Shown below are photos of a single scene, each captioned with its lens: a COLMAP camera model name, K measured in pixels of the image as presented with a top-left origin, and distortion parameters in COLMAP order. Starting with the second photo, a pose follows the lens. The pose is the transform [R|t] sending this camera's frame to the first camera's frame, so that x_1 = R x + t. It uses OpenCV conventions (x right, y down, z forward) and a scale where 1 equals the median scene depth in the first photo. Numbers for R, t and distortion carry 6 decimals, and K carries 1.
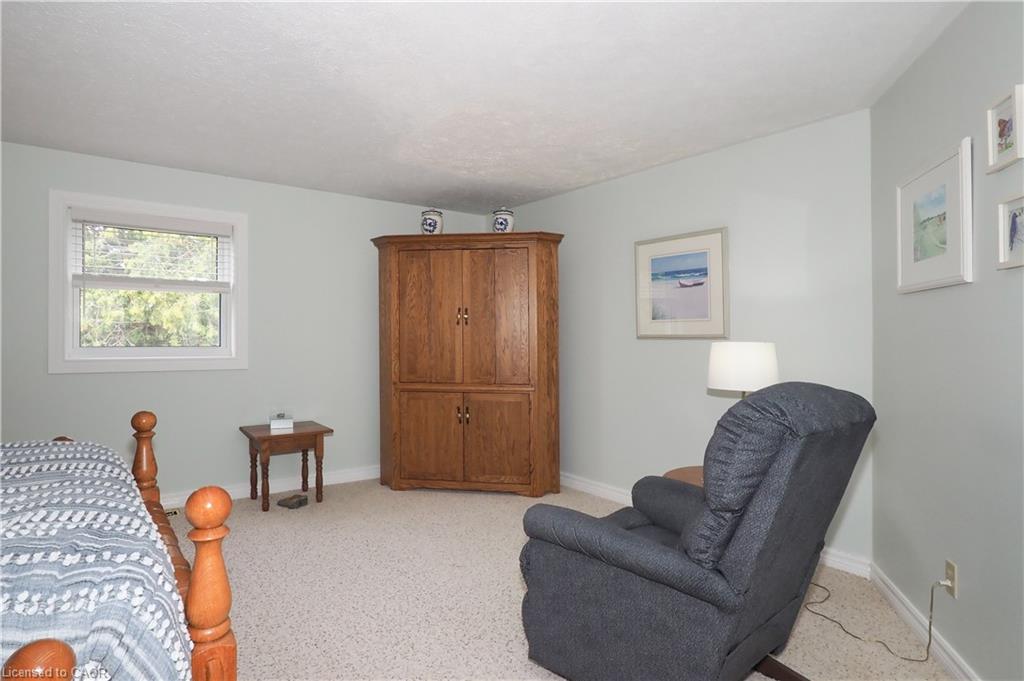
lens RADIAL K [[557.9, 0, 472.5], [0, 557.9, 324.8], [0, 0, 1]] dist [0.002342, -0.001665]
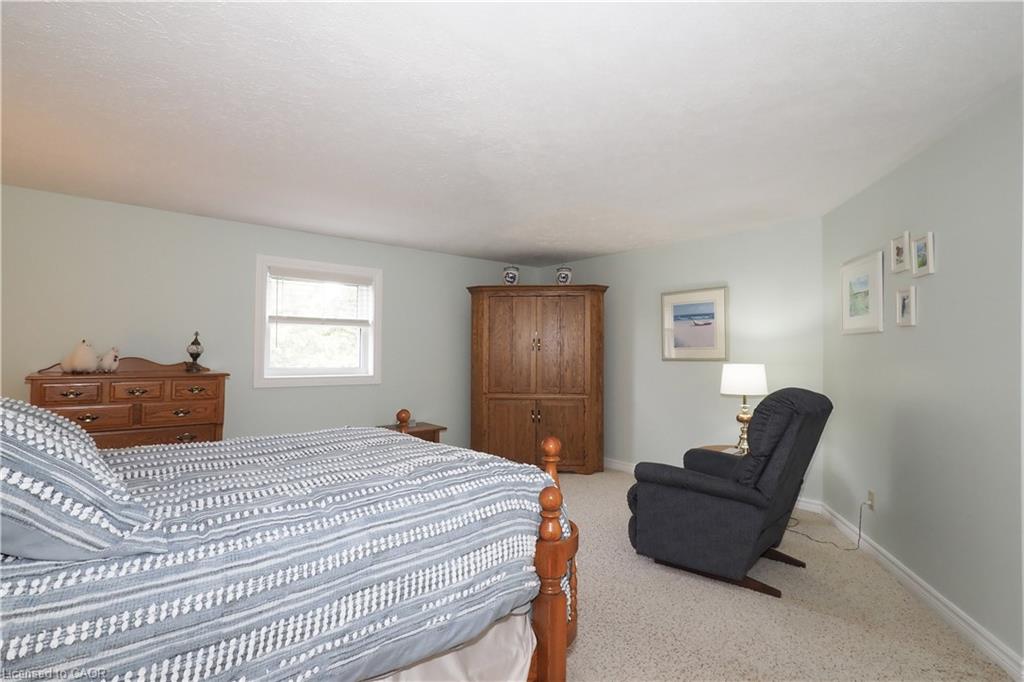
lens RADIAL K [[490.6, 0, 507.2], [0, 490.6, 345.3], [0, 0, 1]] dist [-0.001062, 0.000221]
pose [[0.996528, -0.000315, 0.083260, -0.208884], [0.000240, 1.000000, 0.000911, -0.016067], [-0.083260, -0.000888, 0.996527, -0.223594]]
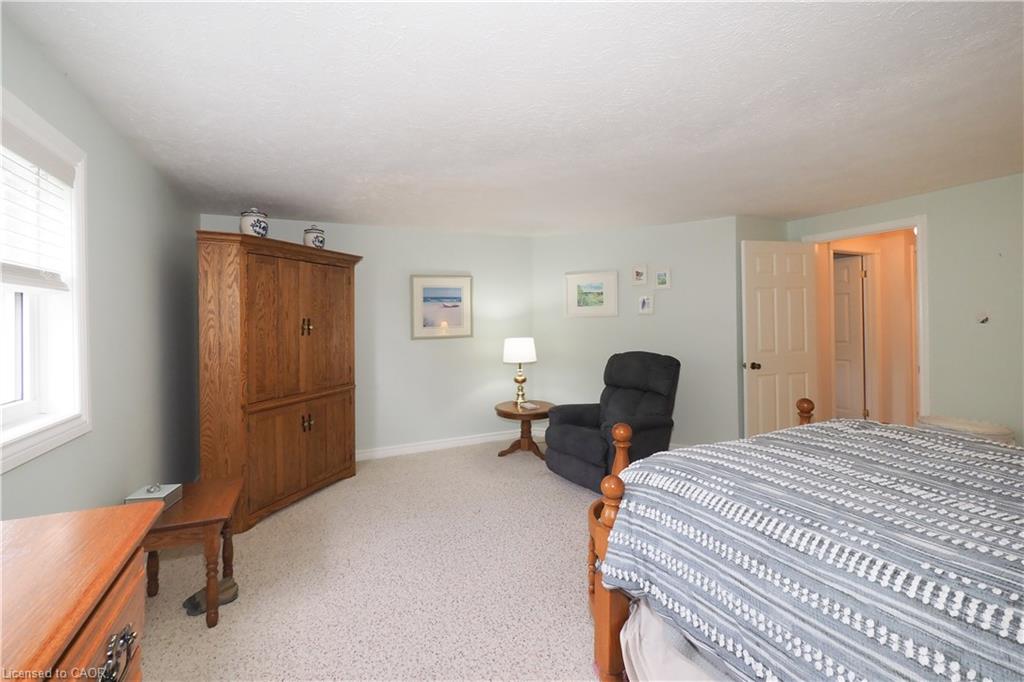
lens RADIAL K [[451.4, 0, 512.0], [0, 451.4, 341.0], [0, 0, 1]] dist [0.000329, 0.000097]
pose [[0.181580, -0.051440, 0.982030, -0.836753], [0.005059, 0.998667, 0.051376, -0.033321], [-0.983363, -0.004361, 0.181598, 0.524130]]
